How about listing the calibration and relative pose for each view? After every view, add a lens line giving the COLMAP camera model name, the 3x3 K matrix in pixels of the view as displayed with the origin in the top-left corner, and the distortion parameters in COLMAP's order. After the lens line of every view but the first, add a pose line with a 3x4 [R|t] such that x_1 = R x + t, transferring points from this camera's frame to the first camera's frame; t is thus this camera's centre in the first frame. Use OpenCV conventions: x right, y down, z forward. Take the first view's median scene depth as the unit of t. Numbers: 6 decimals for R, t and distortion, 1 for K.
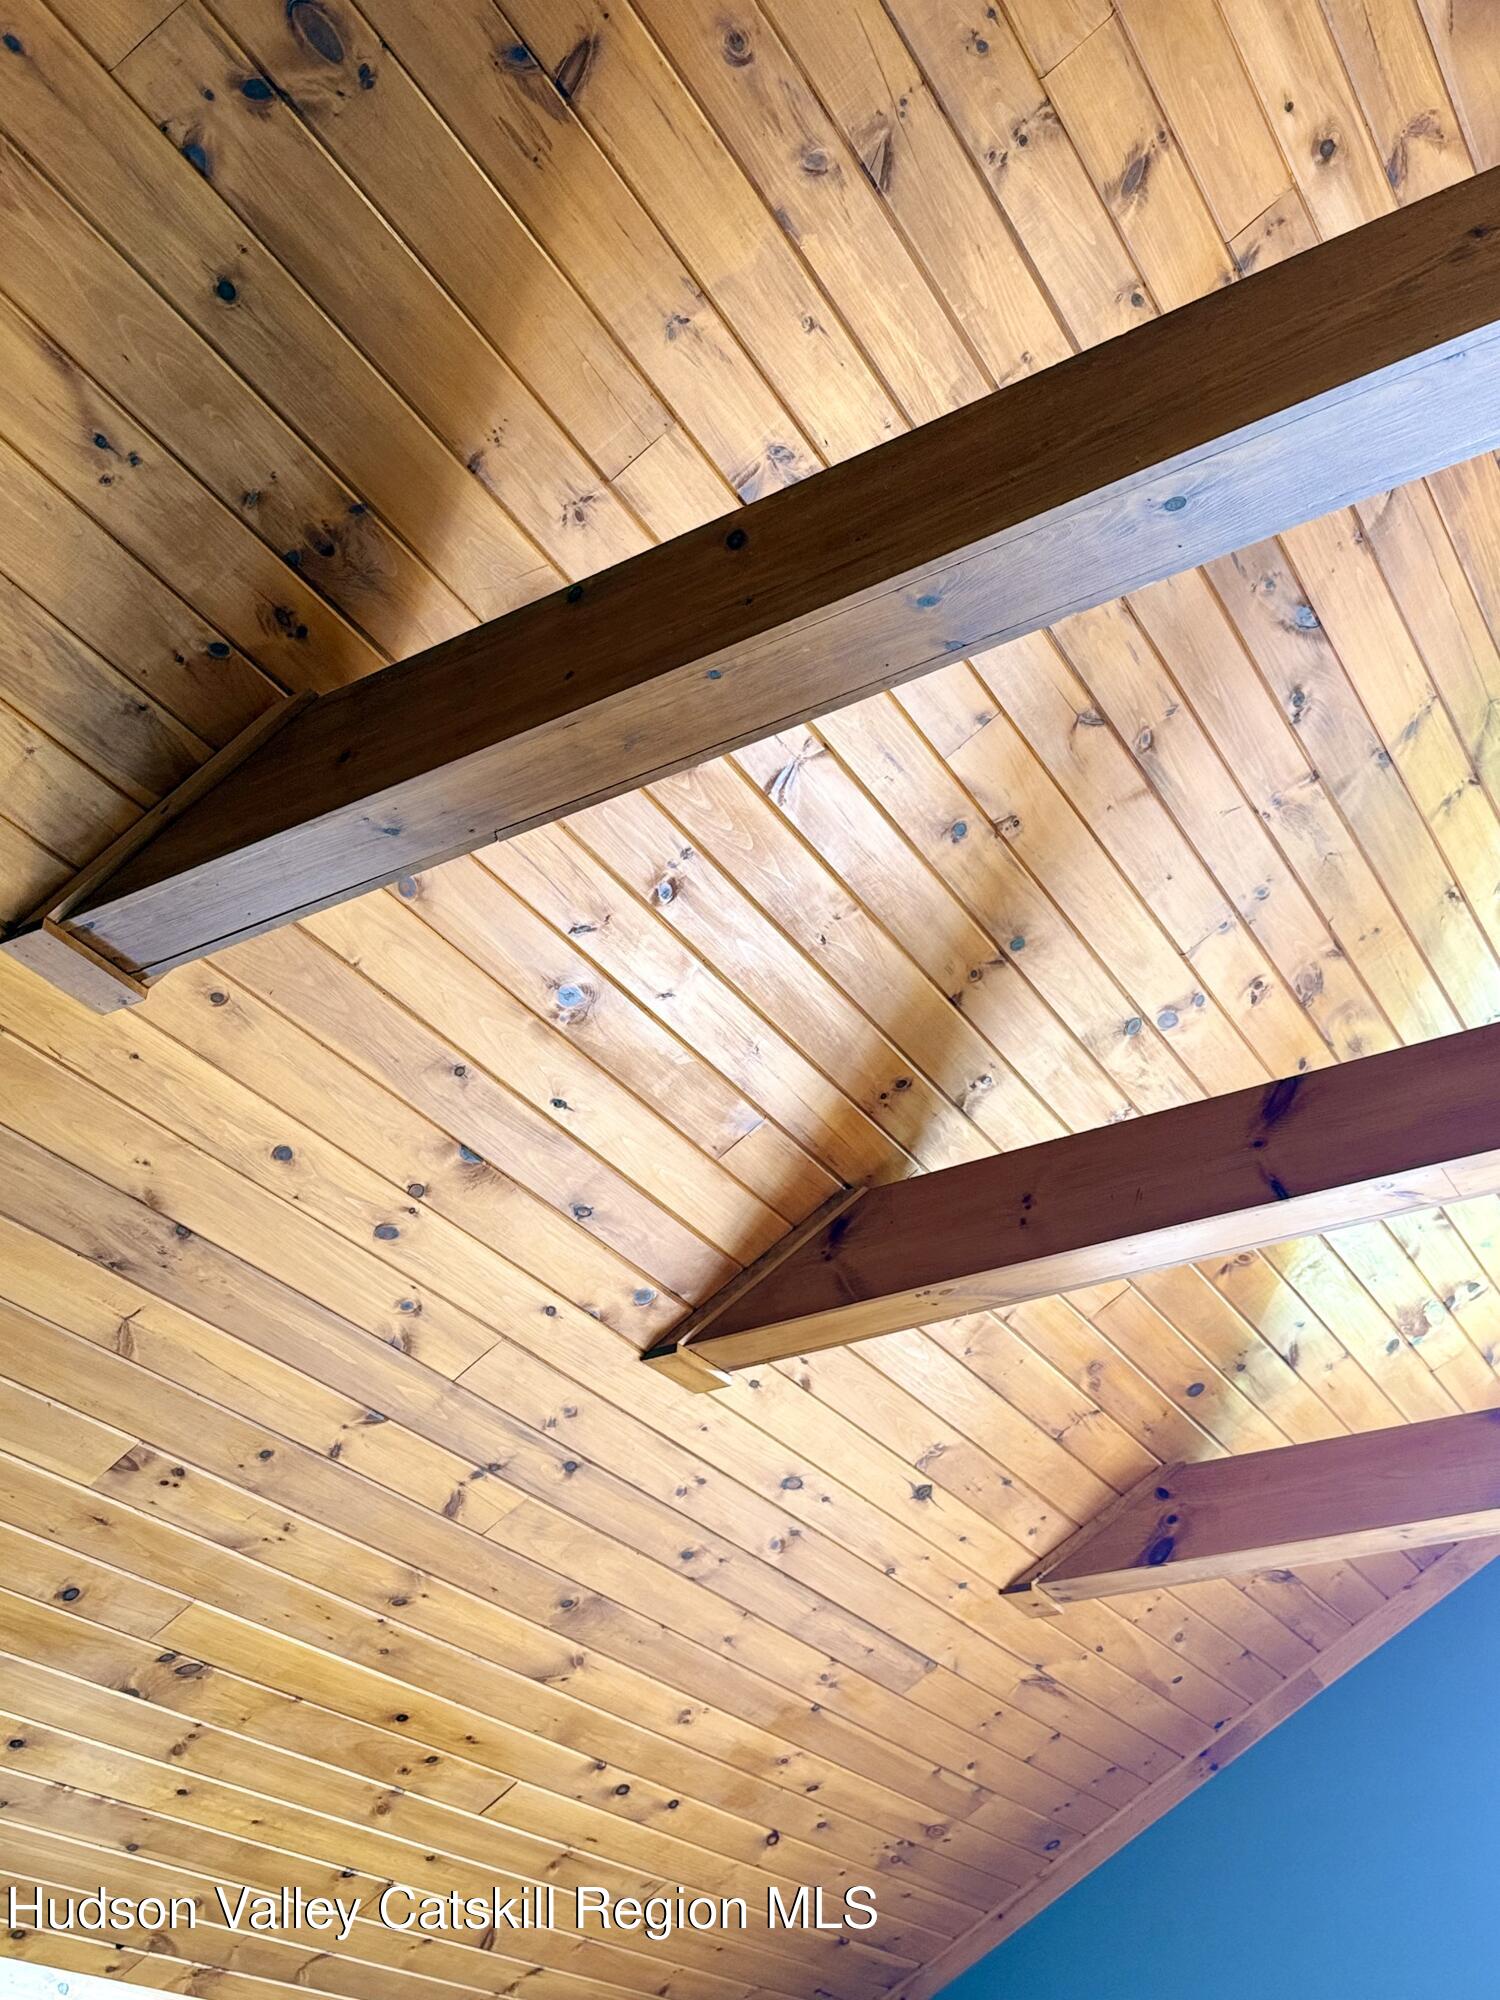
lens RADIAL K [[2041.1, 0, 750.0], [0, 2041.1, 1000.0], [0, 0, 1]] dist [0.126332, -0.005012]
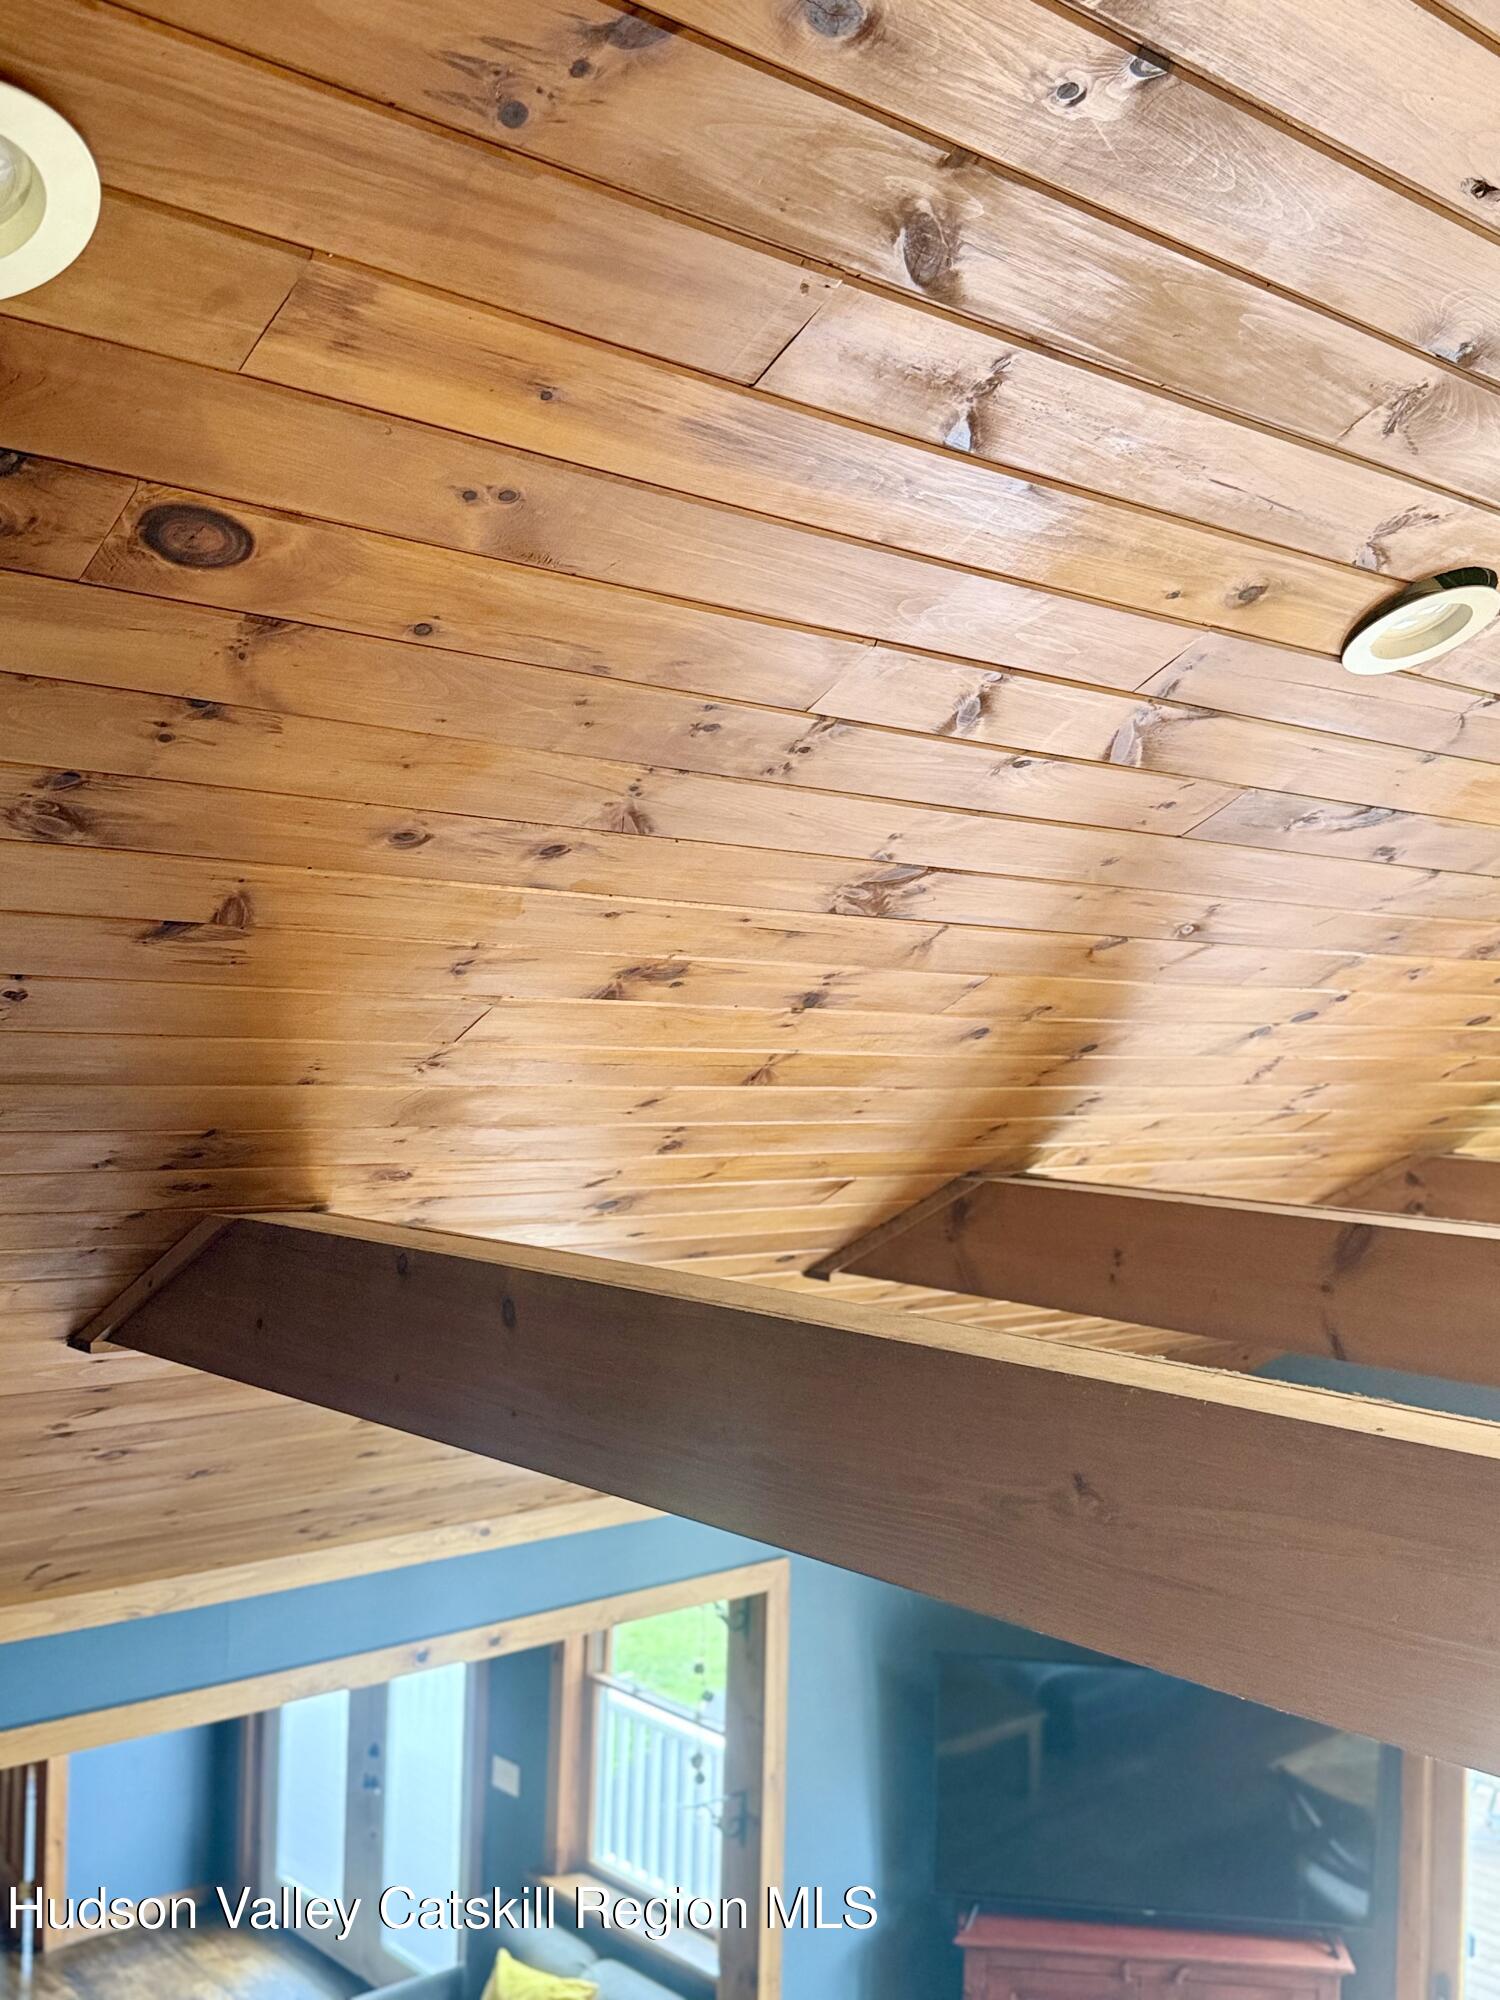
lens RADIAL K [[2041.1, 0, 750.0], [0, 2041.1, 1000.0], [0, 0, 1]] dist [0.126332, -0.005012]
pose [[0.952933, 0.015614, -0.302778, 0.255896], [0.154298, 0.834688, 0.528667, -0.545826], [0.260980, -0.550502, 0.792993, 0.211948]]
